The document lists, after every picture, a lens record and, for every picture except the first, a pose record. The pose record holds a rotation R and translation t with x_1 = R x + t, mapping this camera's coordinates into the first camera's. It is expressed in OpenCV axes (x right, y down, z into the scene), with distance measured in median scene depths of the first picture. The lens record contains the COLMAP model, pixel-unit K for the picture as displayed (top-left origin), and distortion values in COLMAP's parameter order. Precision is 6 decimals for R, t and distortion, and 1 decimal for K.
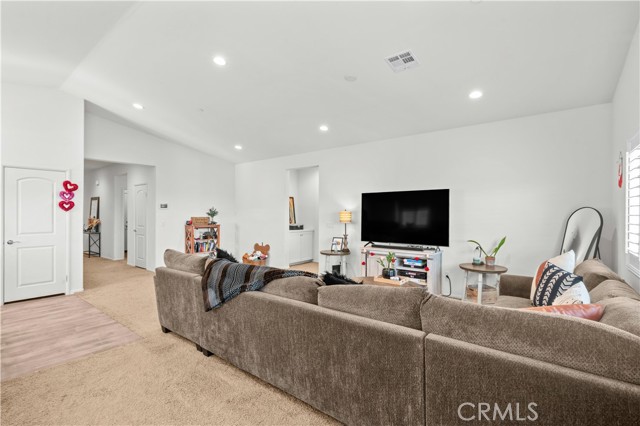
lens RADIAL K [[298.9, 0, 320.0], [0, 298.9, 213.0], [0, 0, 1]] dist [0.001051, -0.000153]
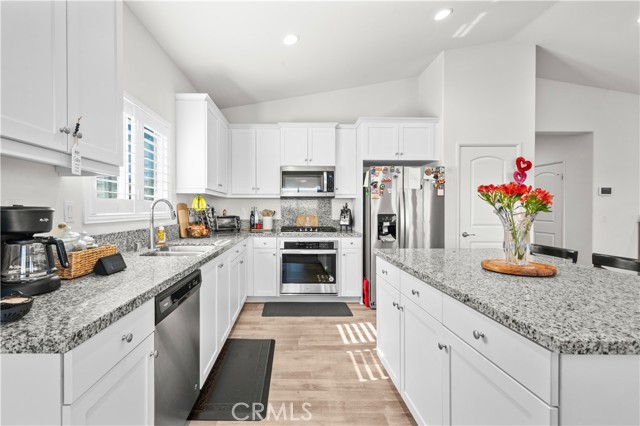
lens RADIAL K [[289.6, 0, 288.7], [0, 289.6, 211.5], [0, 0, 1]] dist [0.000919, 0.000087]
pose [[0.611447, 0.007306, -0.791251, -0.619535], [-0.002531, 0.999970, 0.007278, 0.024534], [0.791281, -0.002447, 0.611448, 0.091333]]
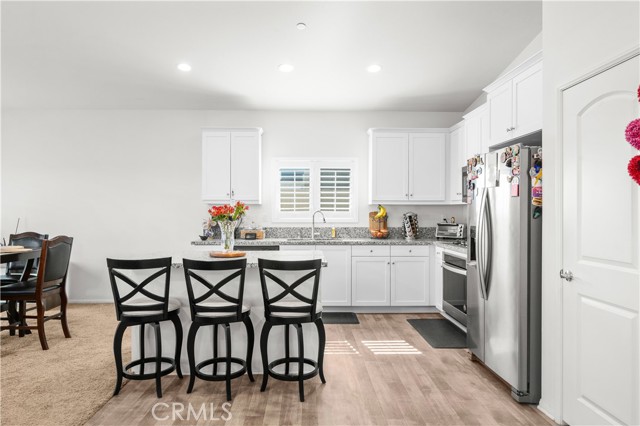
lens RADIAL K [[411.8, 0, 320.0], [0, 411.8, 213.0], [0, 0, 1]] dist [0.001269, 0.000515]
pose [[-0.765462, 0.000578, -0.643481, -0.382612], [-0.001717, 0.999994, 0.002942, 0.011818], [0.643479, 0.003357, -0.765456, 1.082315]]
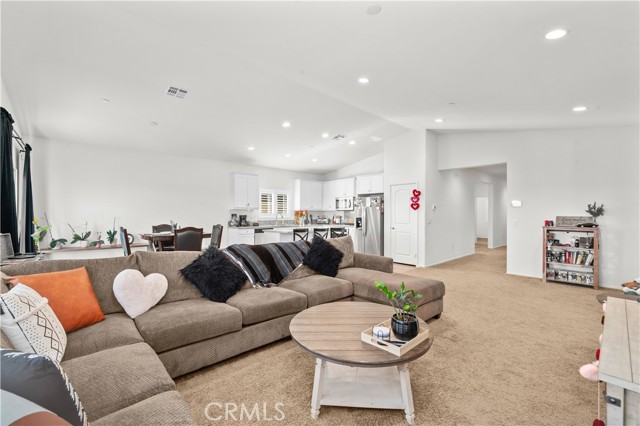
lens RADIAL K [[276.8, 0, 320.0], [0, 276.8, 213.0], [0, 0, 1]] dist [-0.000044, -0.000028]
pose [[-0.166836, -0.001298, -0.985984, 0.576757], [-0.002052, 0.999997, -0.000969, 0.010695], [0.985982, 0.001862, -0.166839, 0.760989]]
